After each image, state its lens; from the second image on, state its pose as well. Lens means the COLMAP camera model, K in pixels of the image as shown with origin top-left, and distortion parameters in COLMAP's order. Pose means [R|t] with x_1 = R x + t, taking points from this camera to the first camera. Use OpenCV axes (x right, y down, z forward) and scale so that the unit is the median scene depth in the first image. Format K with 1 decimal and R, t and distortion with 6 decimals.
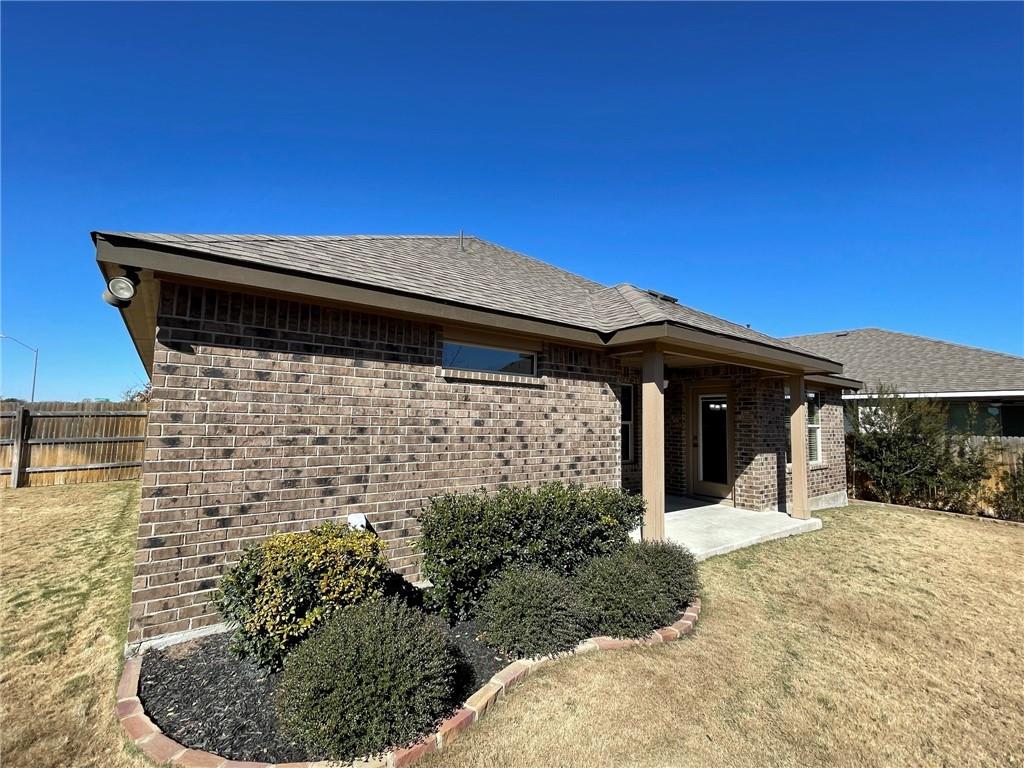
lens RADIAL K [[458.9, 0, 512.0], [0, 458.9, 384.0], [0, 0, 1]] dist [-0.001077, -0.000242]
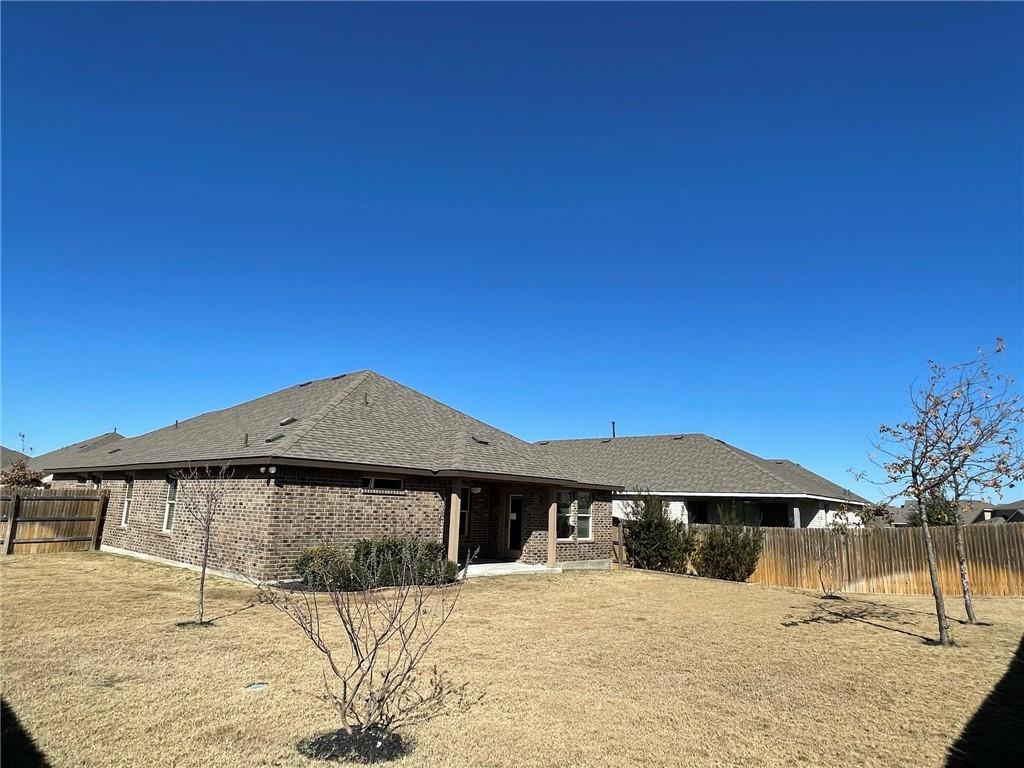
lens RADIAL K [[618.6, 0, 508.1], [0, 618.6, 383.4], [0, 0, 1]] dist [0.005121, -0.002557]
pose [[0.983655, 0.050958, 0.172702, 0.015520], [-0.031509, 0.993033, -0.113543, -0.232145], [-0.177285, 0.106245, 0.978408, -2.323912]]
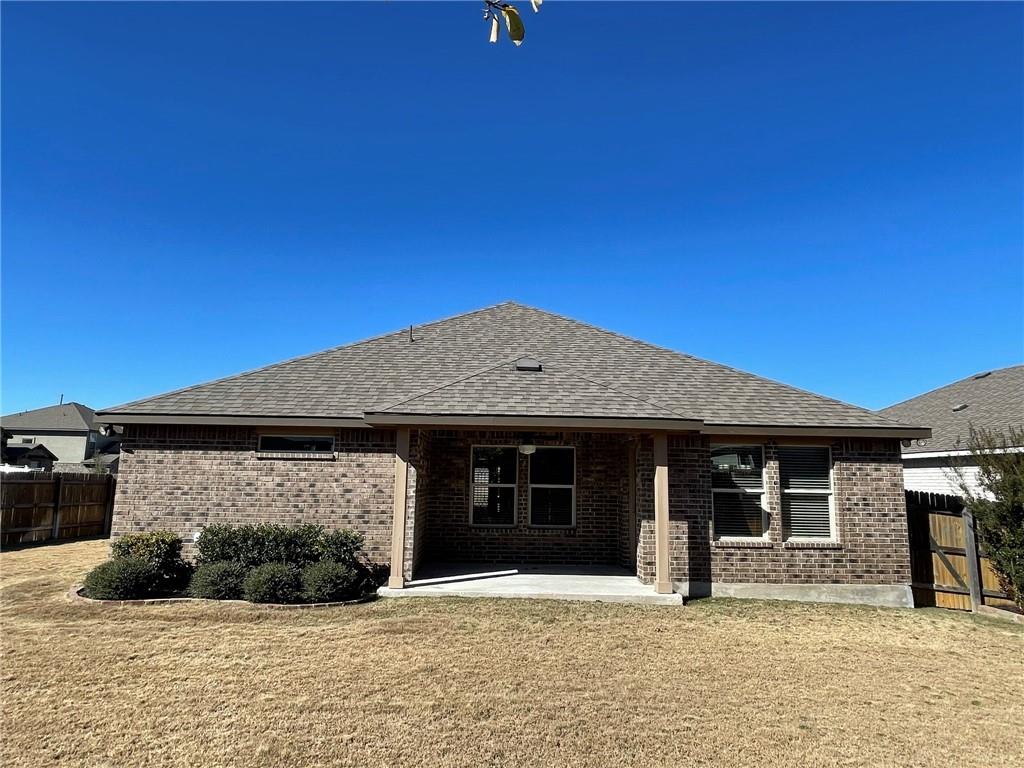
lens RADIAL K [[666.6, 0, 513.5], [0, 666.6, 374.1], [0, 0, 1]] dist [-0.004185, -0.003176]
pose [[0.813241, -0.097809, -0.573649, 1.969788], [0.045853, 0.993479, -0.104387, -0.019100], [0.580118, 0.058588, 0.812423, -0.441206]]
